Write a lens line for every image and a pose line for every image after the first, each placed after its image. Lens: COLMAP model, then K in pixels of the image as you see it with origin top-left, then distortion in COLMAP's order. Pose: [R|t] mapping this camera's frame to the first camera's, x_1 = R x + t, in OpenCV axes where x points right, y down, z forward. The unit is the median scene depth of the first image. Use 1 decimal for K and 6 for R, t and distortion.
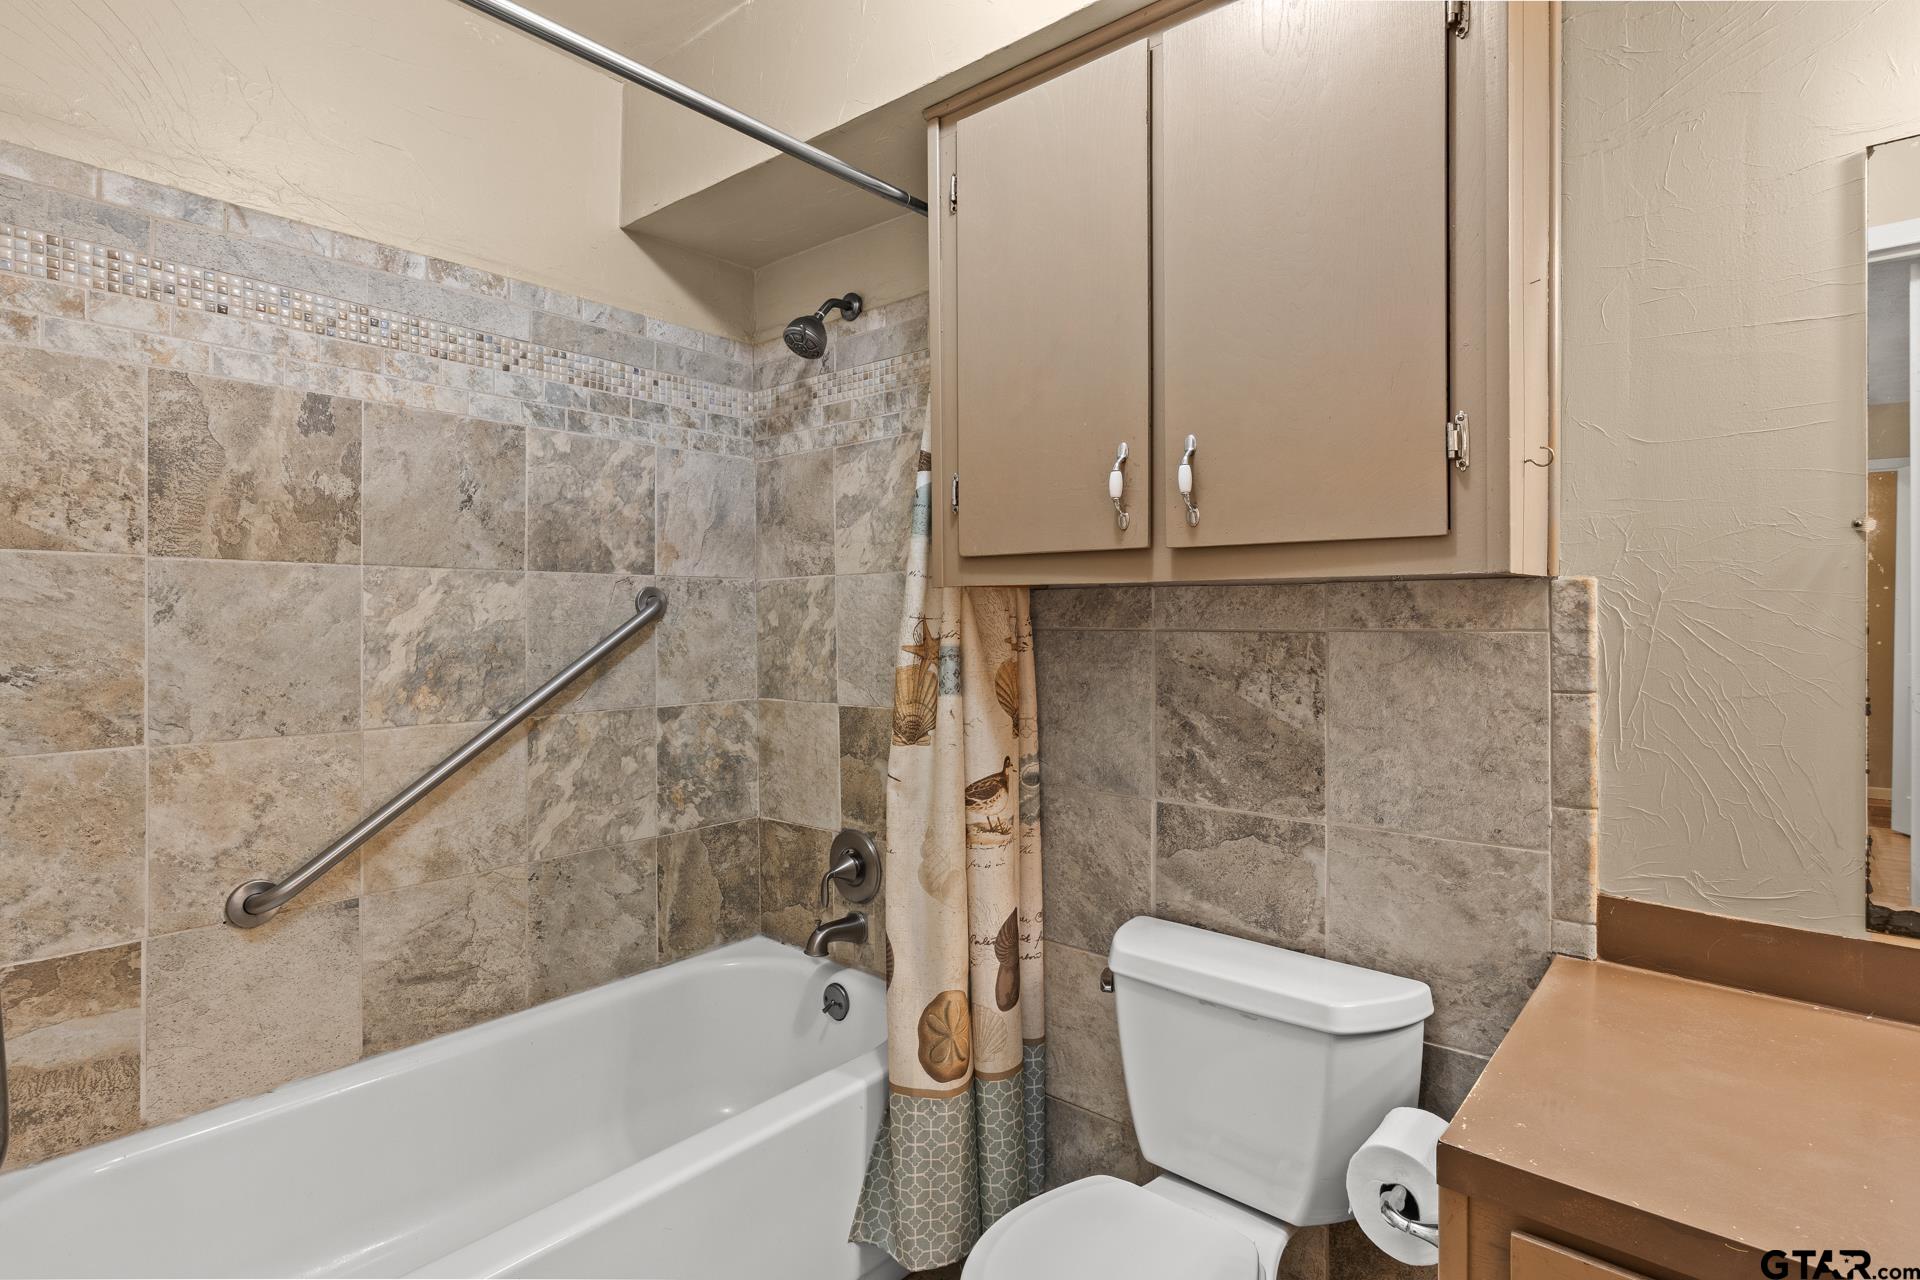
lens RADIAL K [[949.9, 0, 951.7], [0, 949.9, 625.0], [0, 0, 1]] dist [0.002275, -0.000610]
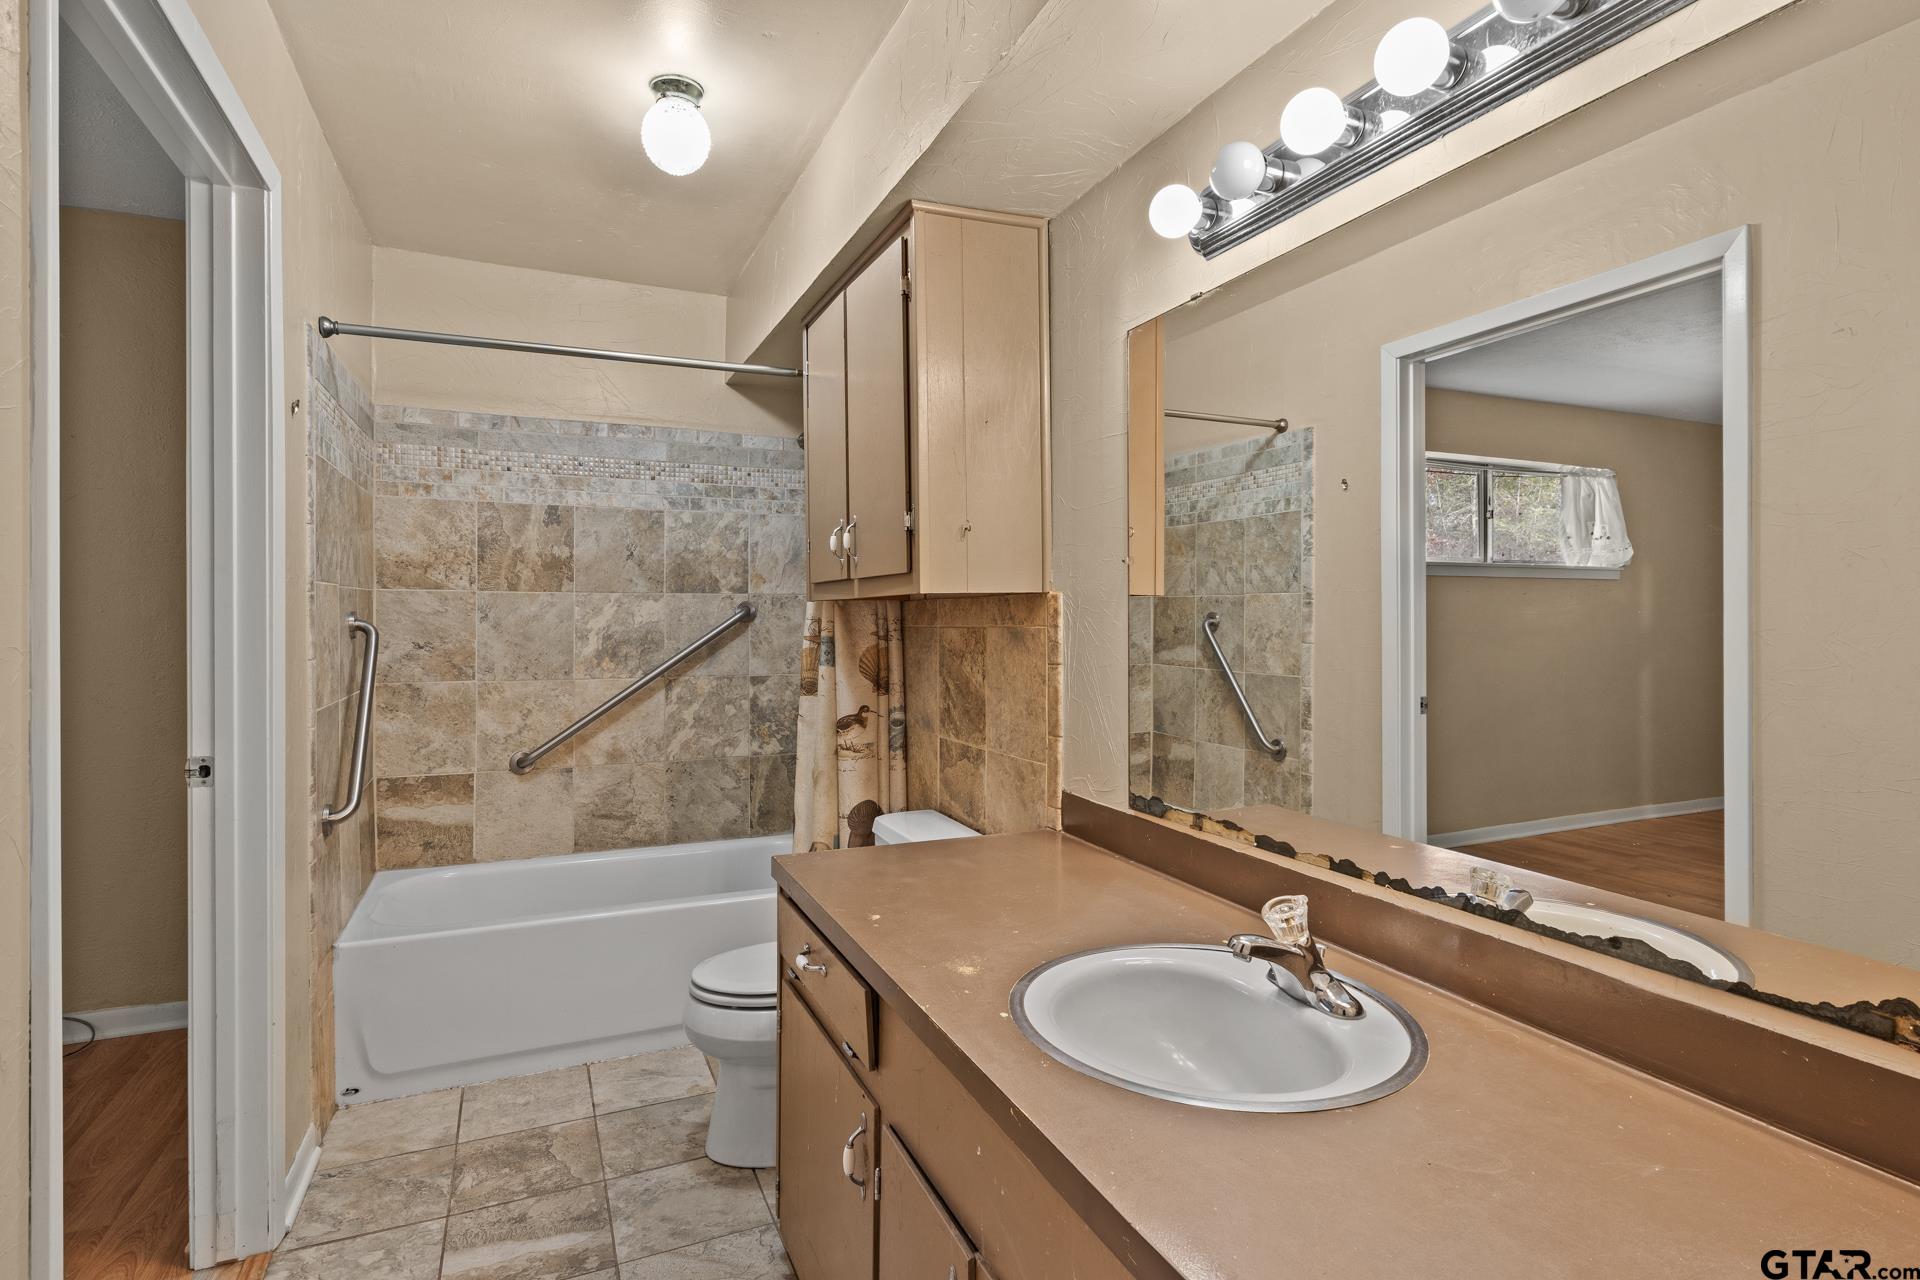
lens RADIAL K [[949.9, 0, 951.7], [0, 949.9, 625.0], [0, 0, 1]] dist [0.002275, -0.000610]
pose [[0.901441, 0.000298, -0.432902, 0.870549], [-0.002148, 0.999991, -0.003785, 0.007578], [0.432896, 0.004341, 0.901433, -0.380157]]
